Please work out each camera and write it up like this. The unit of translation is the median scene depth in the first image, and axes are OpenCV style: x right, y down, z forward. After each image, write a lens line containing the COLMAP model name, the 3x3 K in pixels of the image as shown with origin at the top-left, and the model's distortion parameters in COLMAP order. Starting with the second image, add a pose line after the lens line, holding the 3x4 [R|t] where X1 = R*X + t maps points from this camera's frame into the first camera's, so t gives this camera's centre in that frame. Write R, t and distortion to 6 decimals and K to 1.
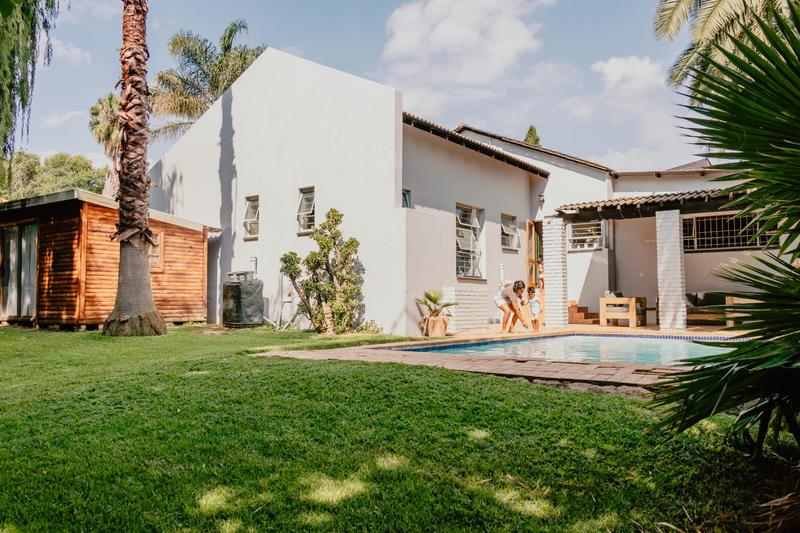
lens RADIAL K [[659.5, 0, 399.2], [0, 659.5, 267.9], [0, 0, 1]] dist [0.036145, 0.004507]
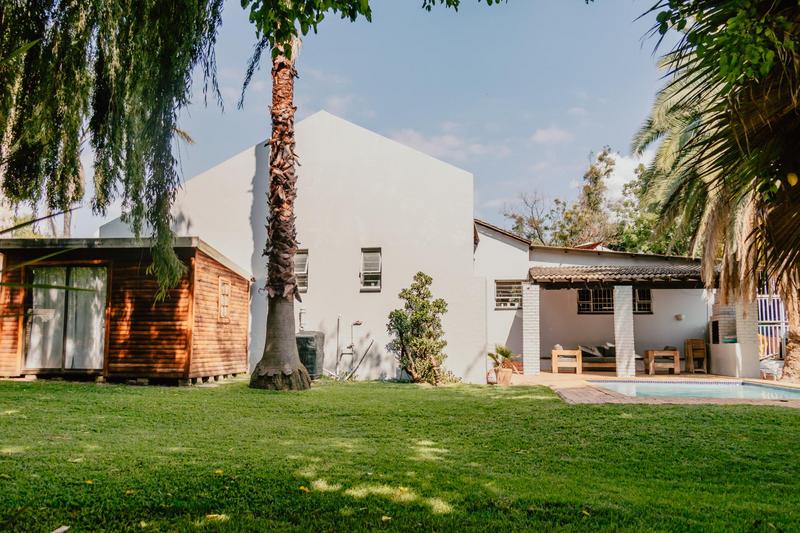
lens RADIAL K [[749.2, 0, 401.4], [0, 749.2, 266.1], [0, 0, 1]] dist [0.000078, 0.000000]
pose [[0.862632, 0.059438, 0.502328, -0.675817], [-0.034679, 0.997685, -0.058498, -0.020385], [-0.504642, 0.033042, 0.862696, -0.076060]]
